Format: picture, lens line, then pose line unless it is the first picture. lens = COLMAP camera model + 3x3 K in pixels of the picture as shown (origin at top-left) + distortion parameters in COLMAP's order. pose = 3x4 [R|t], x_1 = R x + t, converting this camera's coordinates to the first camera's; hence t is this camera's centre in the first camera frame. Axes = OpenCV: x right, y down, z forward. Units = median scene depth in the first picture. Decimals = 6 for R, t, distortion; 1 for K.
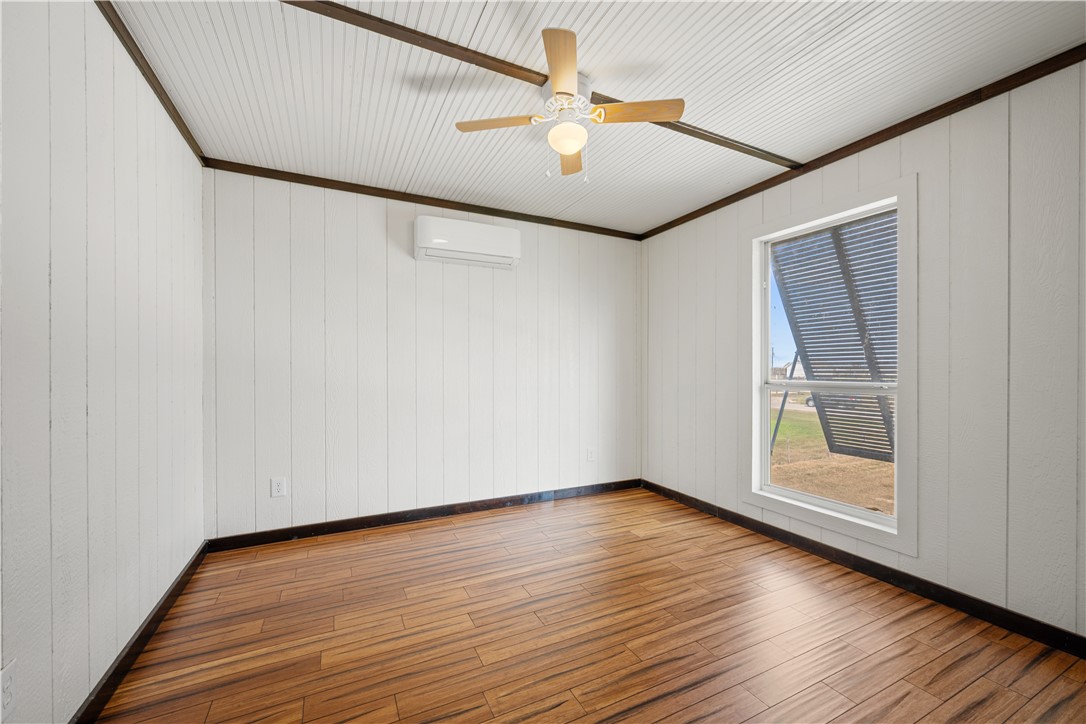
lens RADIAL K [[430.8, 0, 547.4], [0, 430.8, 369.4], [0, 0, 1]] dist [0.001077, -0.000399]
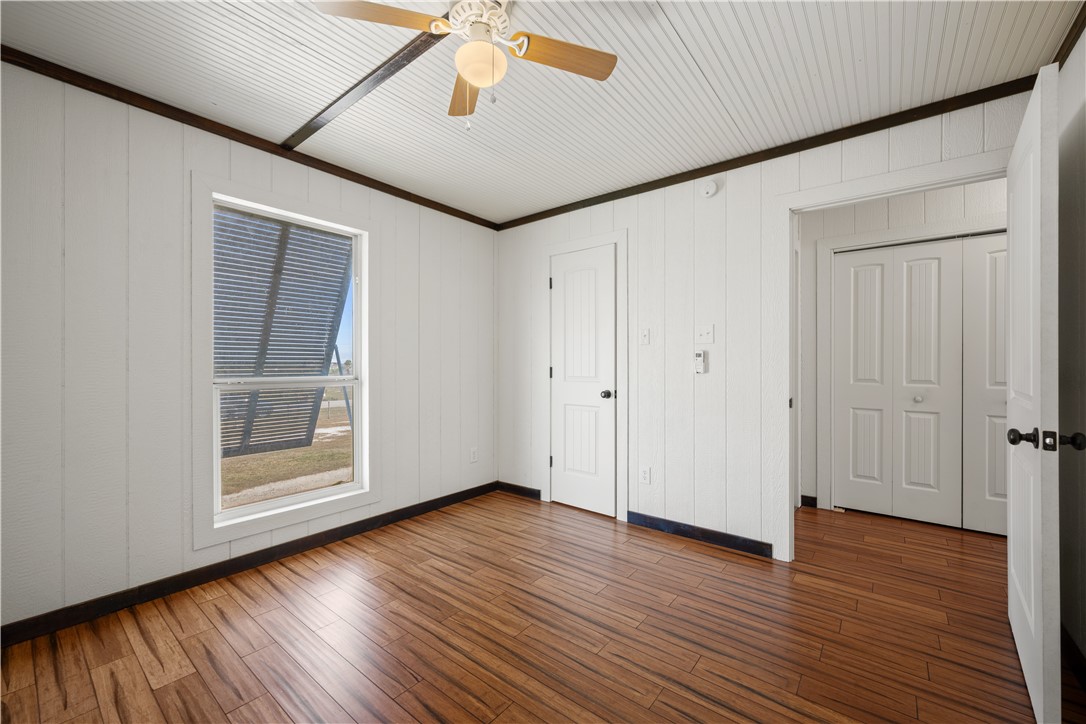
lens RADIAL K [[430.8, 0, 550.3], [0, 430.8, 358.6], [0, 0, 1]] dist [0.001077, -0.000399]
pose [[-0.428787, 0.012398, 0.903321, -0.679060], [-0.000967, 0.999899, -0.014183, 0.000010], [-0.903405, -0.006955, -0.428732, 1.188664]]
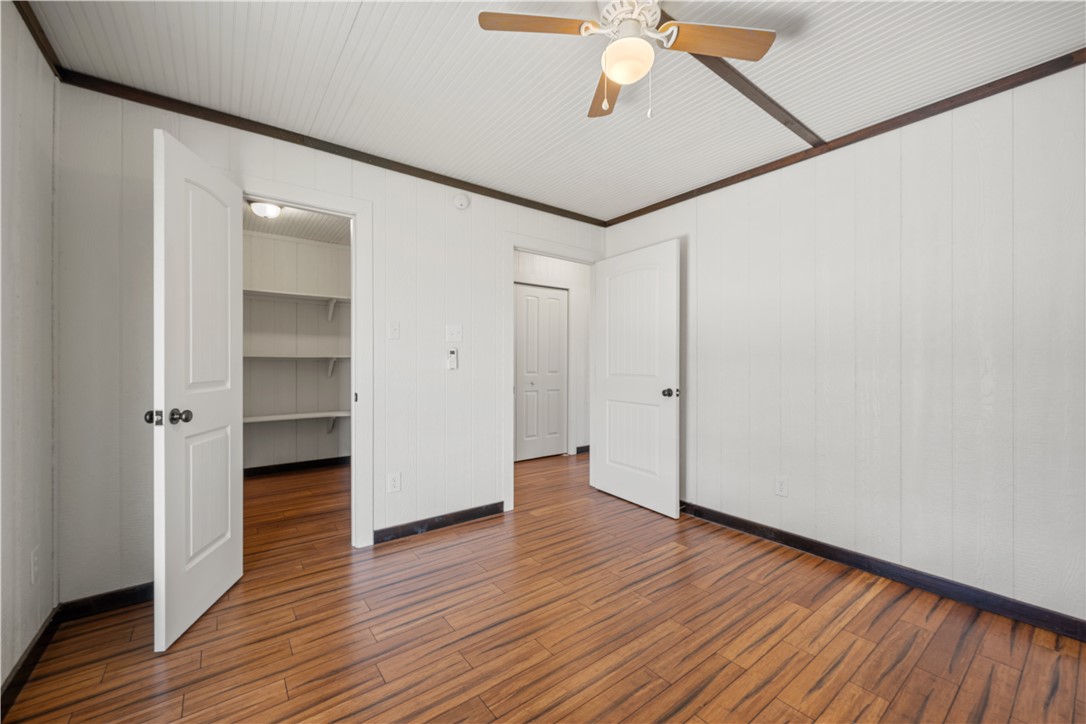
lens RADIAL K [[430.8, 0, 548.6], [0, 430.8, 361.5], [0, 0, 1]] dist [0.001077, -0.000399]
pose [[-0.981816, -0.000664, -0.189834, 0.318011], [-0.000648, 1.000000, -0.000148, -0.000282], [0.189834, -0.000022, -0.981816, 1.676034]]
